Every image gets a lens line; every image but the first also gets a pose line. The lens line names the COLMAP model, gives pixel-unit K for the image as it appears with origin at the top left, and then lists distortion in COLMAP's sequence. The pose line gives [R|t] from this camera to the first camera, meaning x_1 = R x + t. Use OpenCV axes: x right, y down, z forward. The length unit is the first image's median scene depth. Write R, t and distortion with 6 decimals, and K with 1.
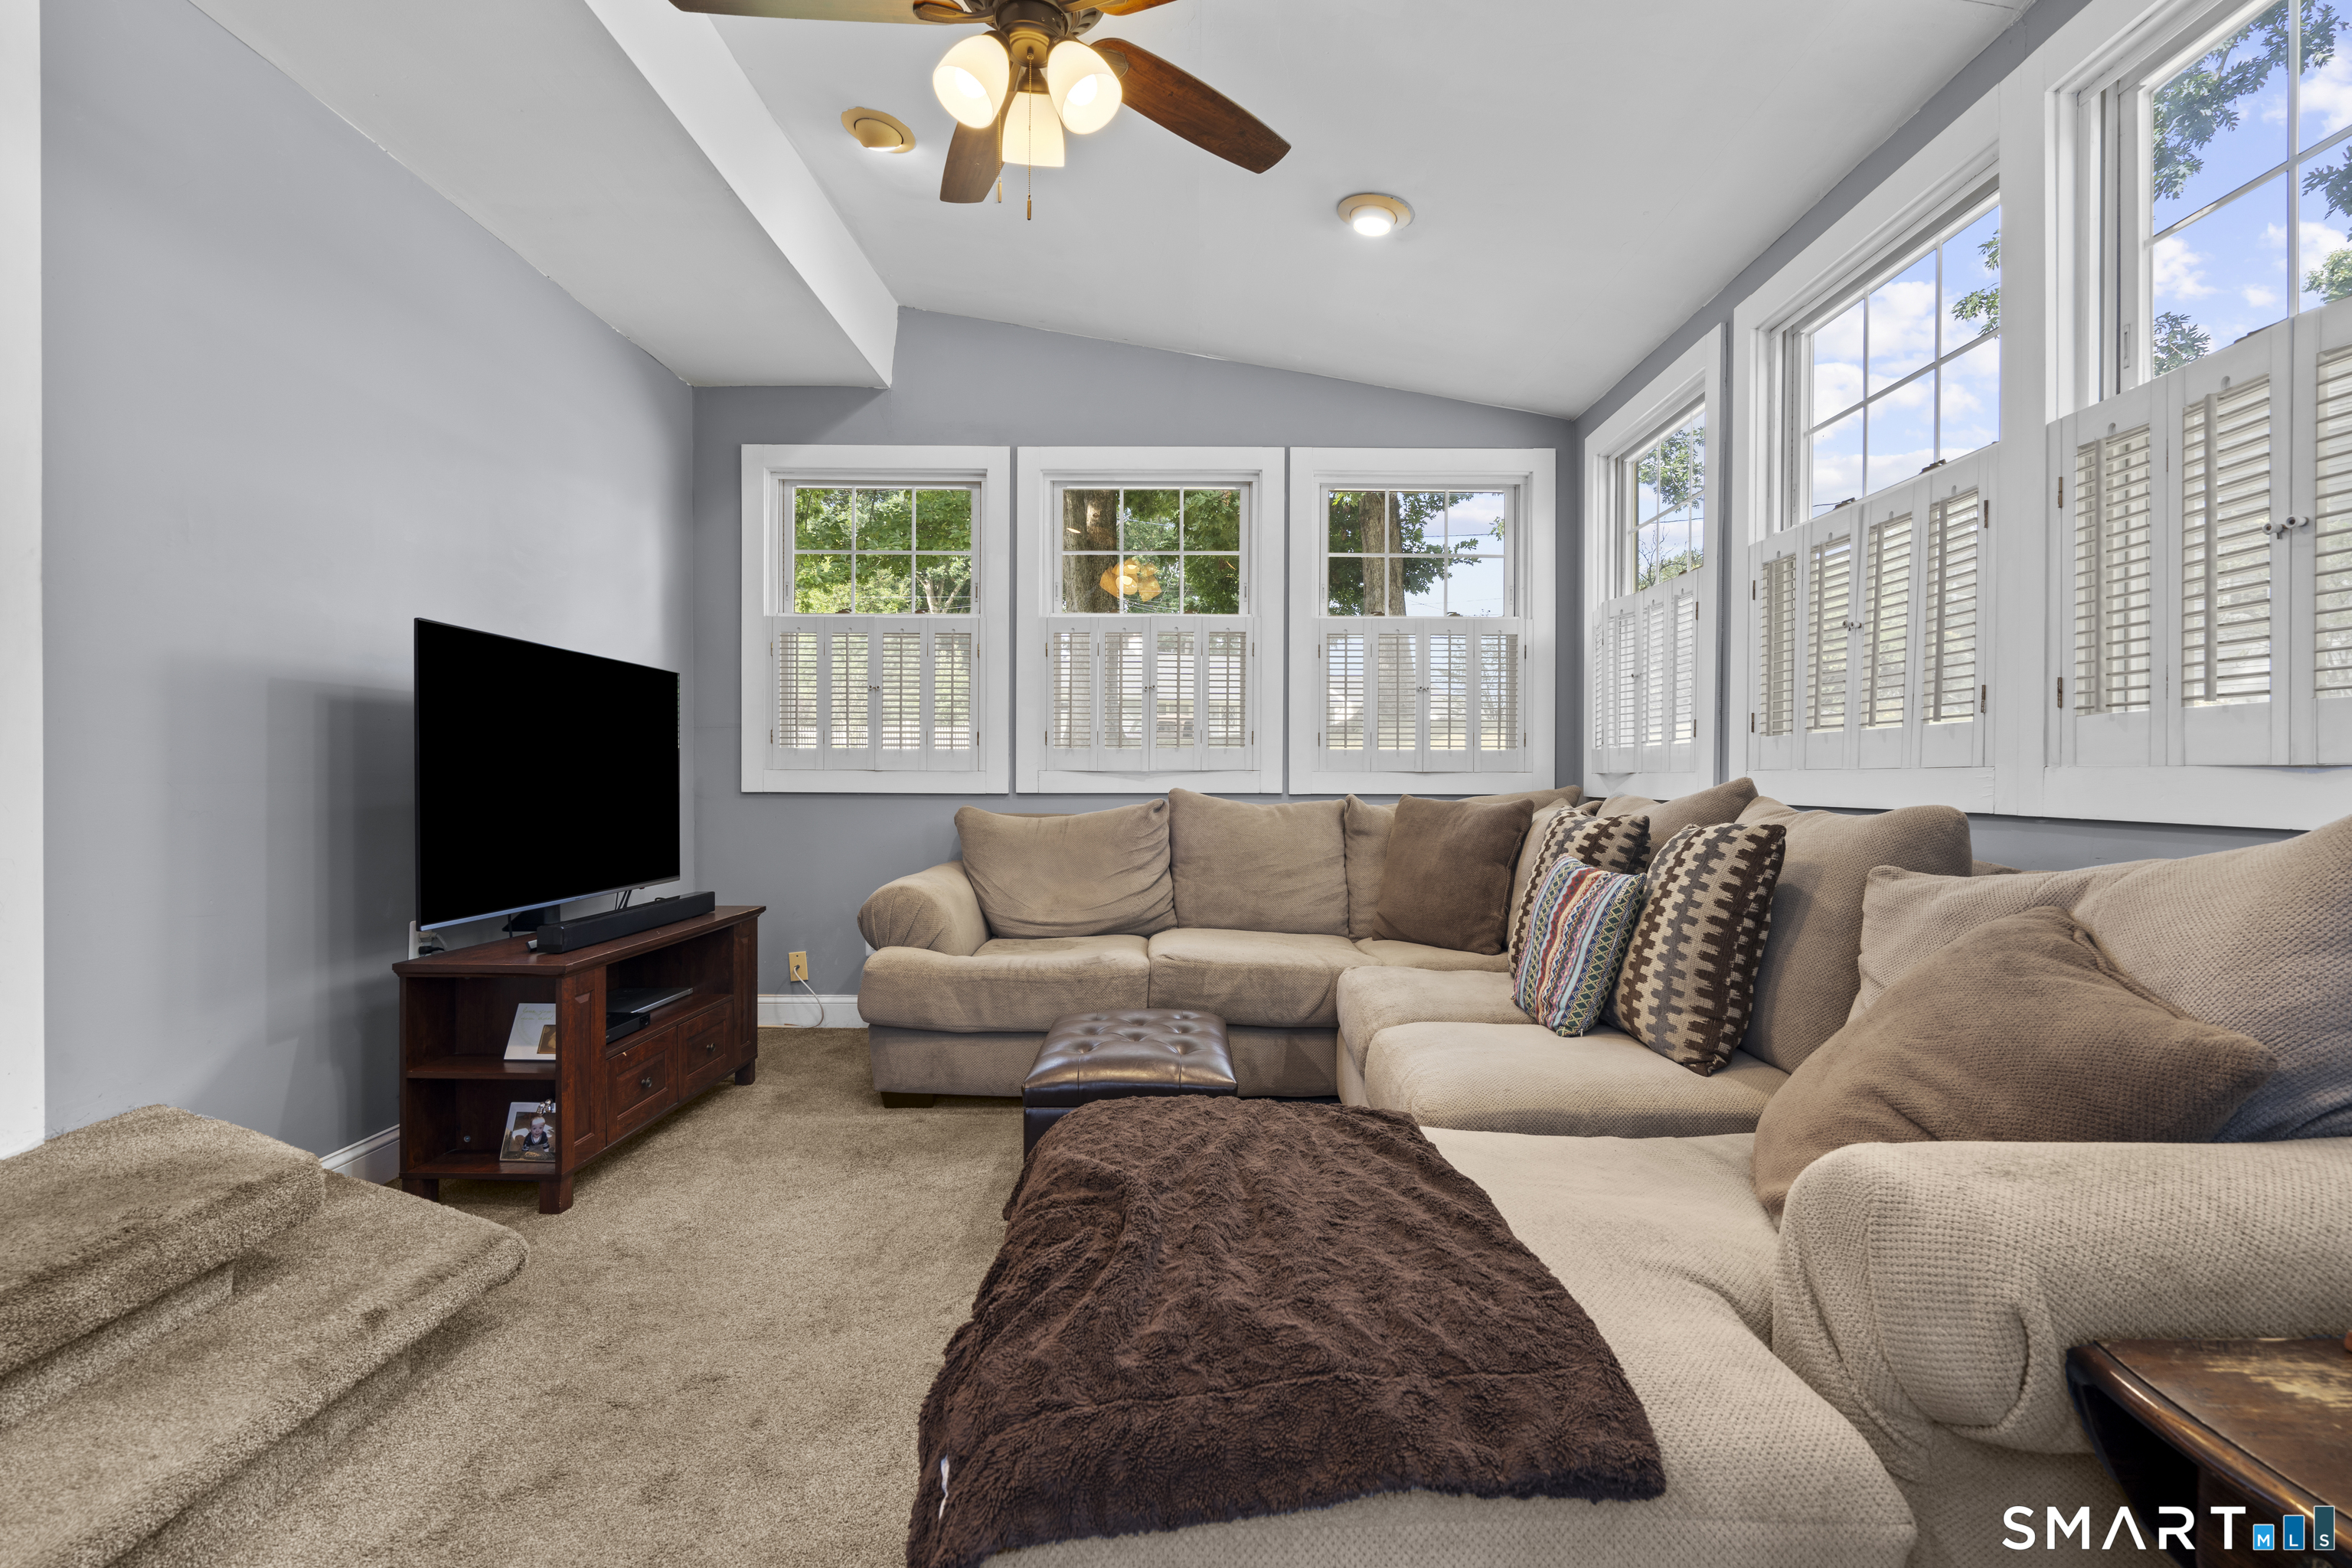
lens RADIAL K [[1062.6, 0, 1179.6], [0, 1062.6, 781.8], [0, 0, 1]] dist [-0.007781, 0.006244]
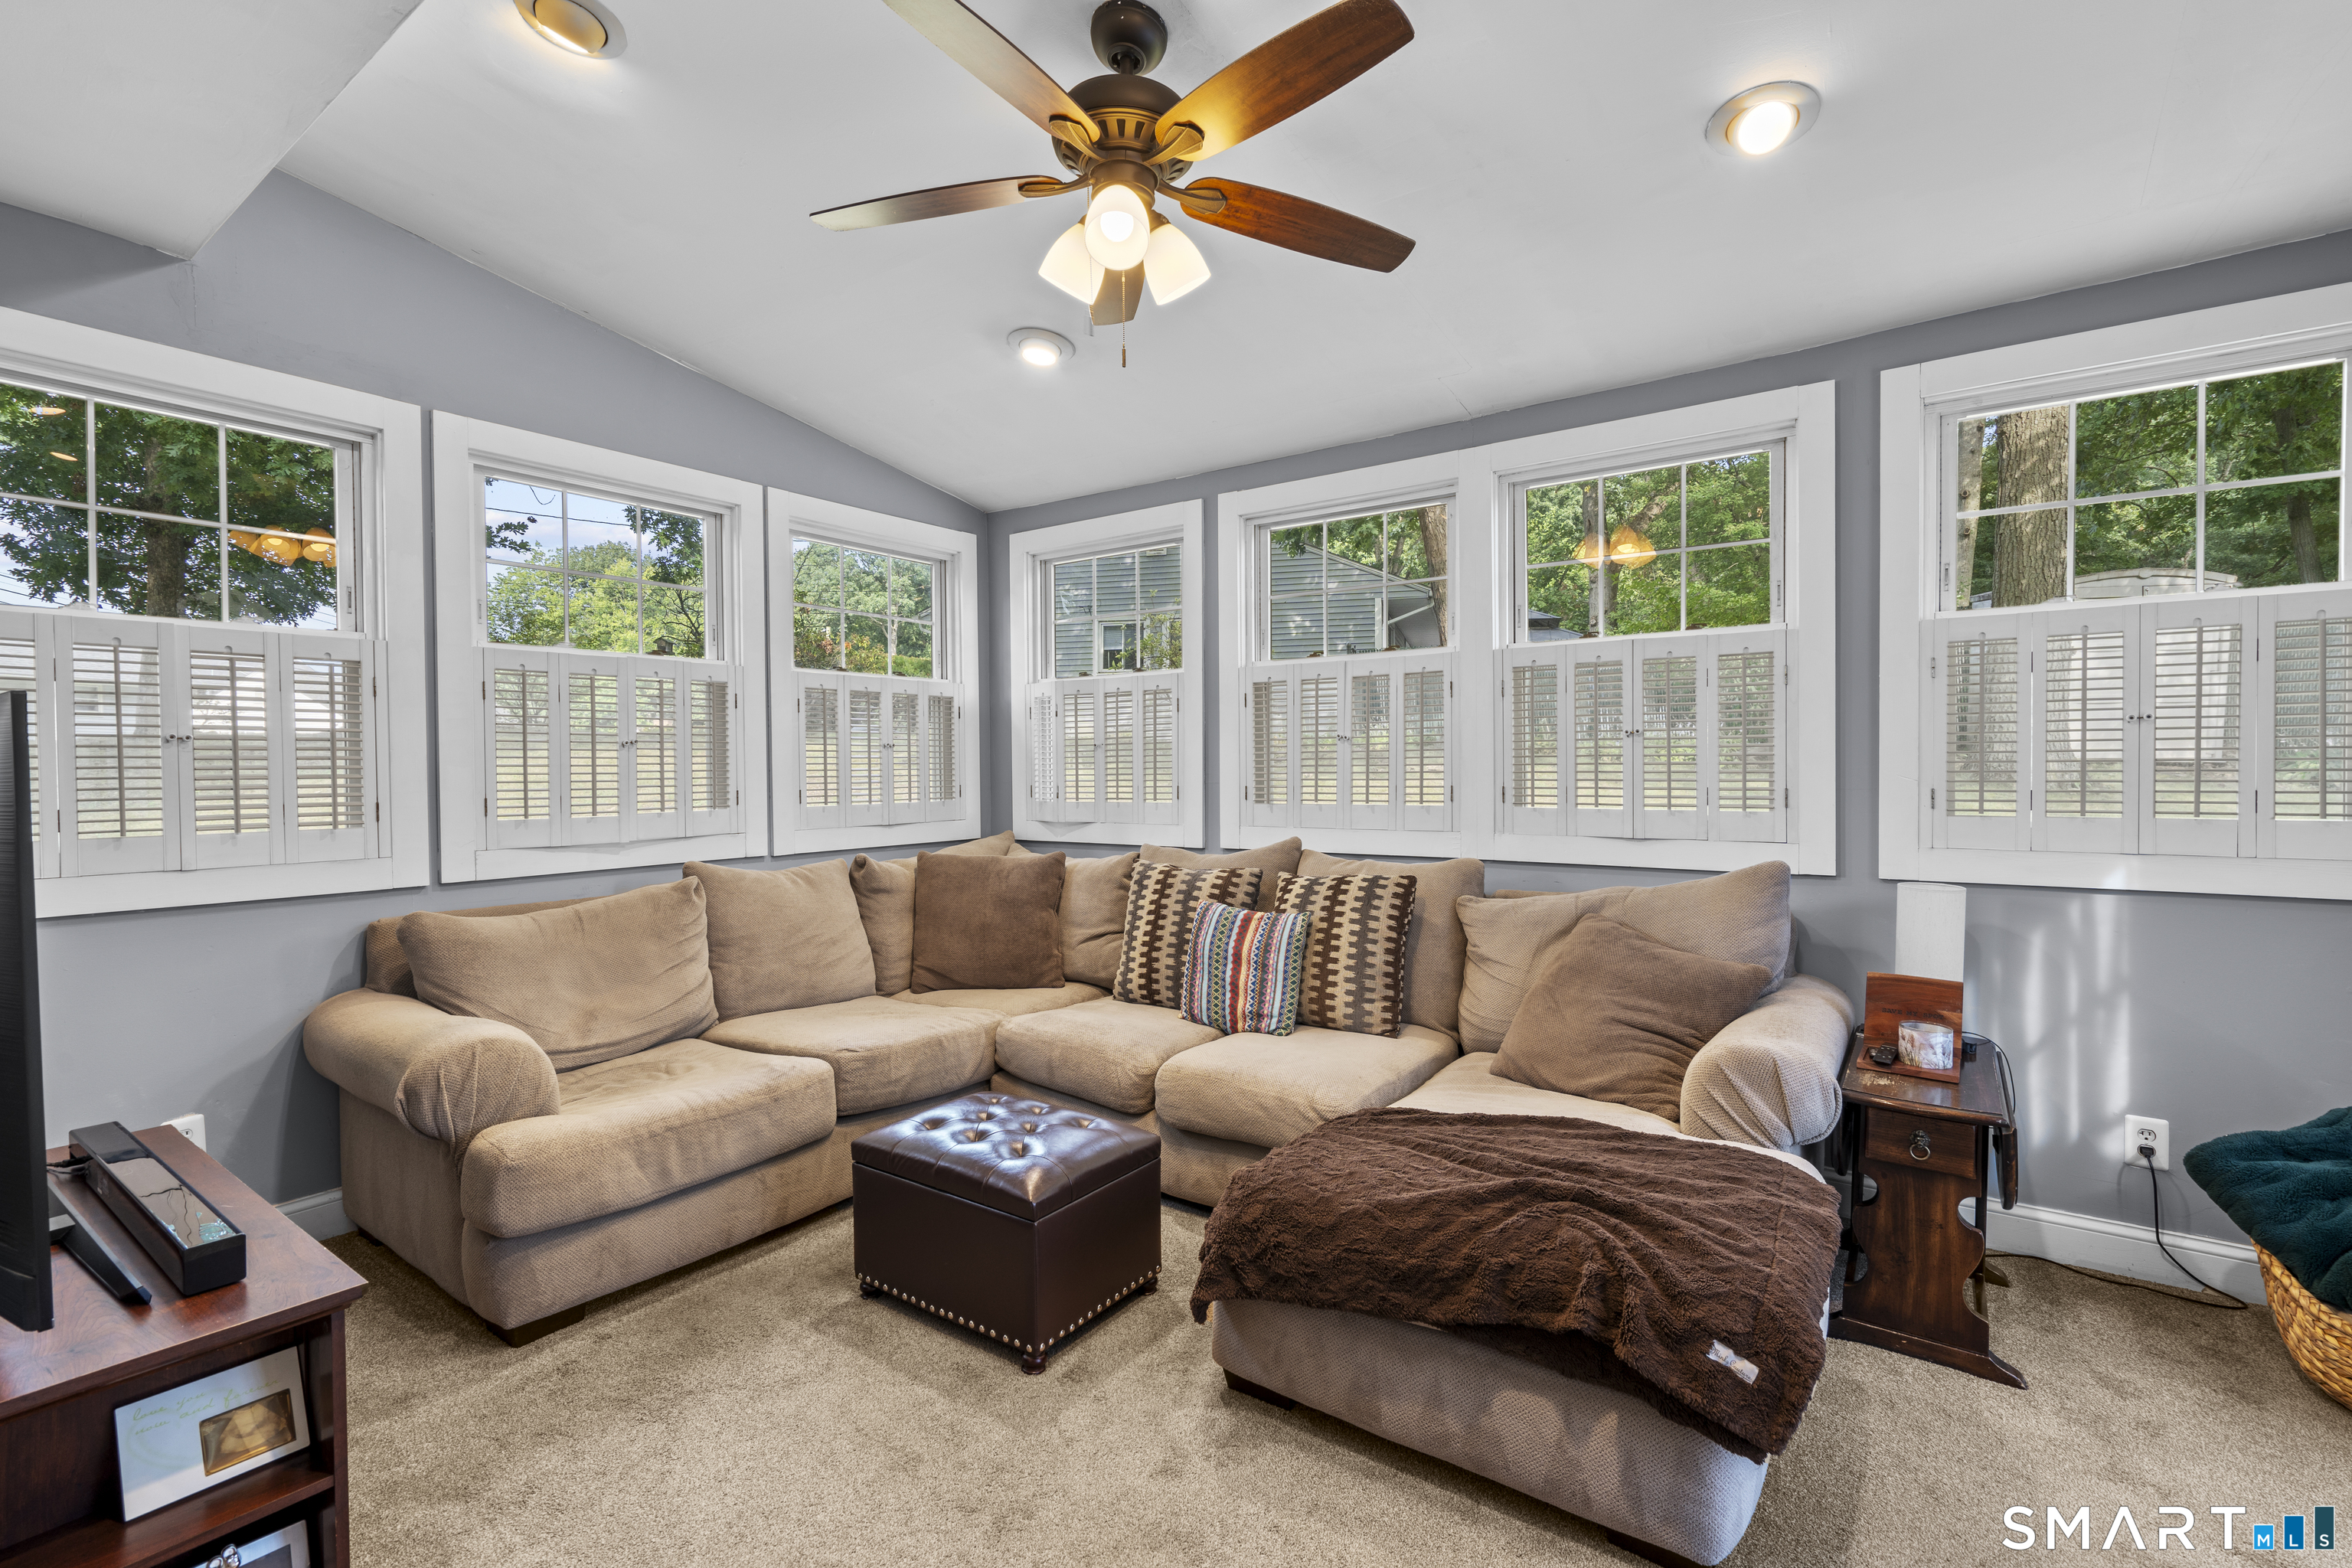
lens RADIAL K [[1062.6, 0, 1179.6], [0, 1062.6, 781.8], [0, 0, 1]] dist [-0.007781, 0.006244]
pose [[0.583663, -0.022185, 0.811693, -0.606814], [0.016825, 0.999743, 0.015226, -0.084145], [-0.811821, 0.004770, 0.583886, 0.213317]]
